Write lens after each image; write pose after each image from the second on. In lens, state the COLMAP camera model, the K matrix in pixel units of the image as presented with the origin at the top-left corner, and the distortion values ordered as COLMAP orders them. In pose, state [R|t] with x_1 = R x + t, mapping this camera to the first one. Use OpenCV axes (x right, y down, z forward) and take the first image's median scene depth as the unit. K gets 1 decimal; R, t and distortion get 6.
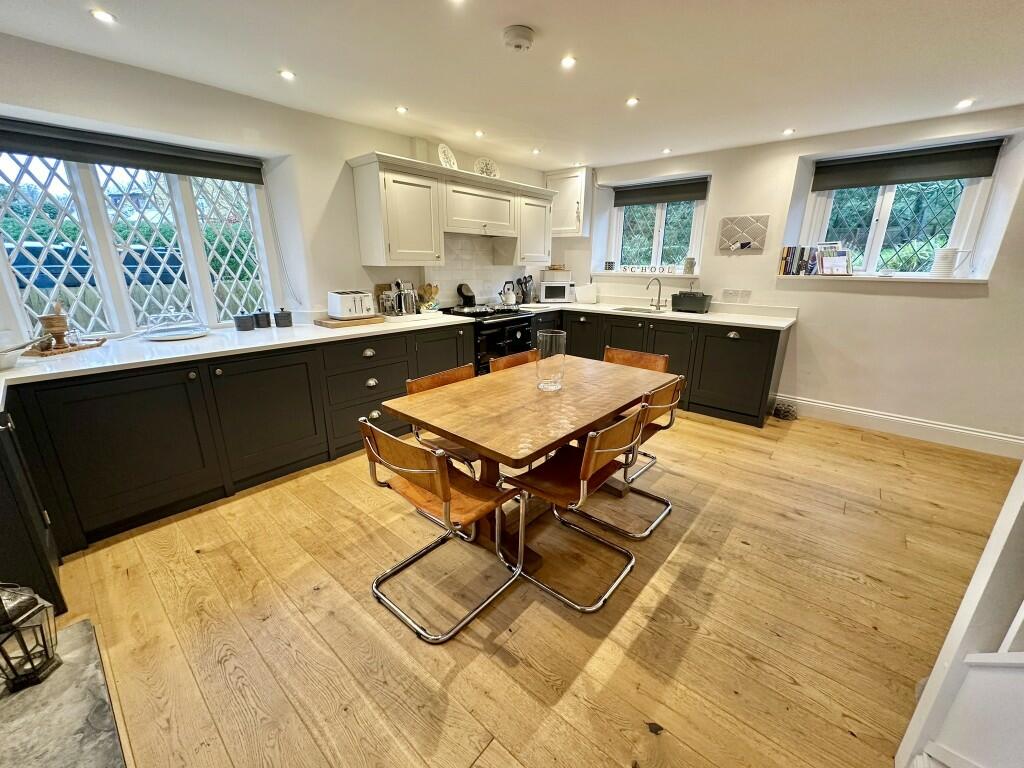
lens RADIAL K [[407.9, 0, 507.7], [0, 407.9, 385.0], [0, 0, 1]] dist [-0.004259, -0.000033]
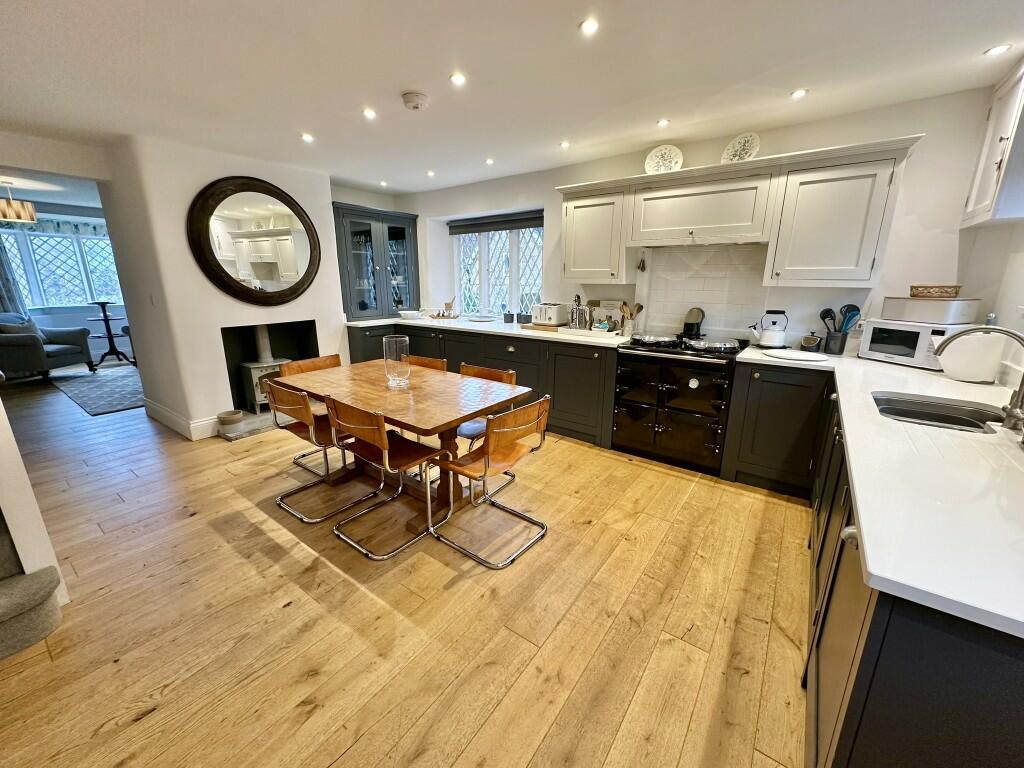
lens RADIAL K [[407.9, 0, 510.9], [0, 407.9, 383.2], [0, 0, 1]] dist [-0.004259, -0.000033]
pose [[0.084874, 0.240350, -0.966969, 0.922800], [-0.294857, 0.933063, 0.206042, -0.241754], [0.951764, 0.267630, 0.150062, 0.828436]]
